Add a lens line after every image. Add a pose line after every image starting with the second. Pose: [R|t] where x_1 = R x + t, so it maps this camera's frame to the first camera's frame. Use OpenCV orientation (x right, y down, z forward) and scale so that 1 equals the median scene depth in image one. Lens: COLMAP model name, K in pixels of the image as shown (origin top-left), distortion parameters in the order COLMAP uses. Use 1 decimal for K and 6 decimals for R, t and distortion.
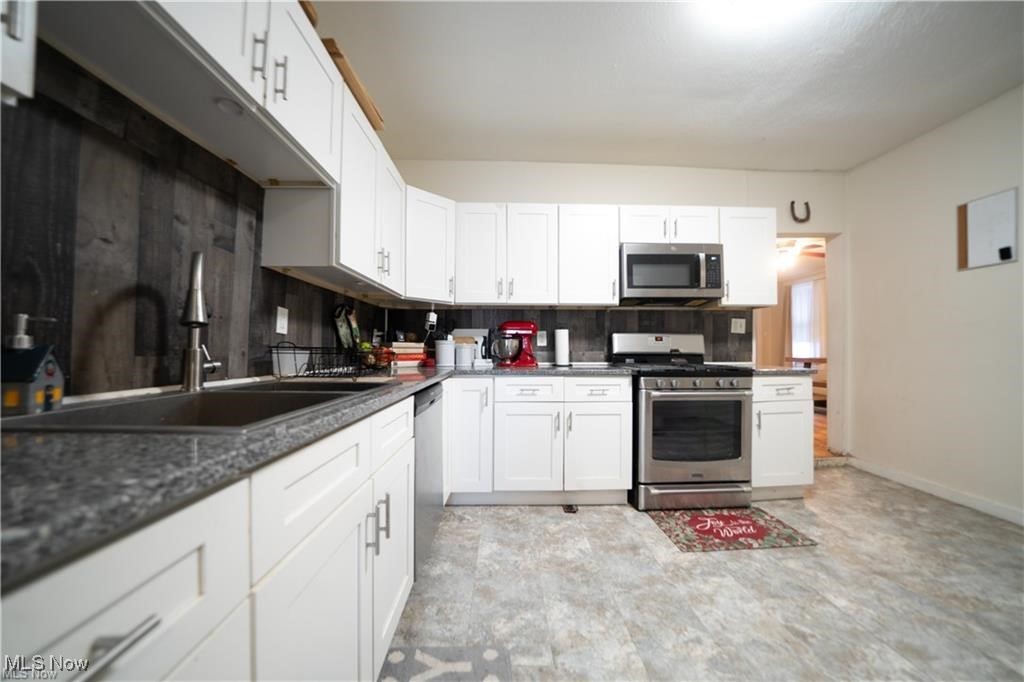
lens RADIAL K [[354.8, 0, 513.9], [0, 354.8, 342.3], [0, 0, 1]] dist [-0.022841, 0.000991]
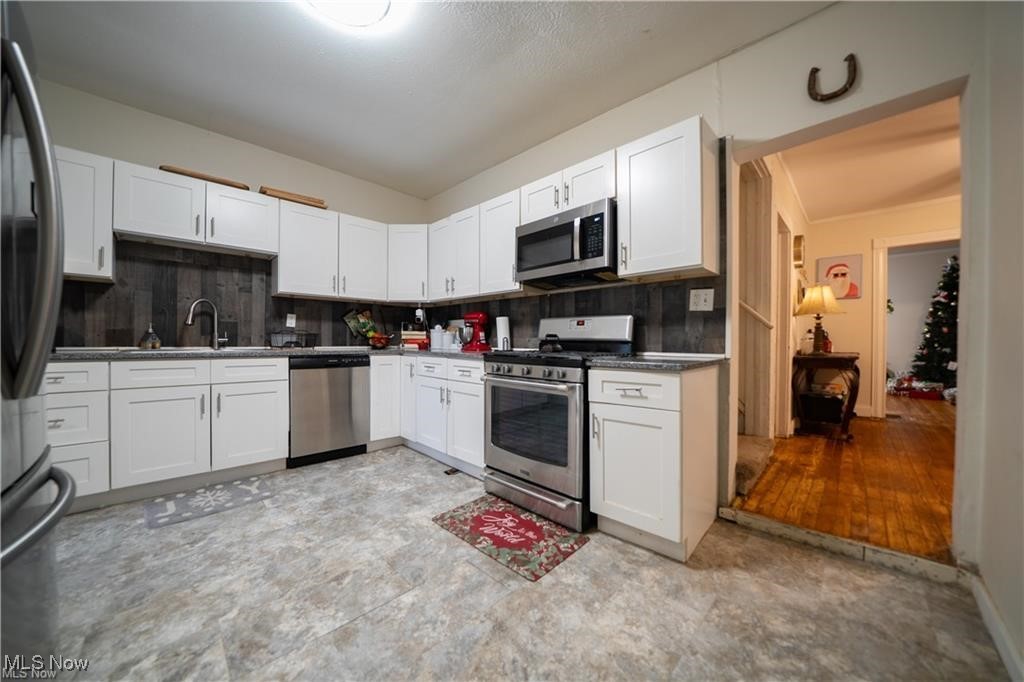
lens RADIAL K [[354.8, 0, 511.0], [0, 354.8, 340.6], [0, 0, 1]] dist [-0.022841, 0.000991]
pose [[0.687519, 0.004826, -0.726150, 1.253271], [0.007532, 0.999877, 0.013777, 0.027030], [0.726127, -0.014941, 0.687398, 0.379981]]
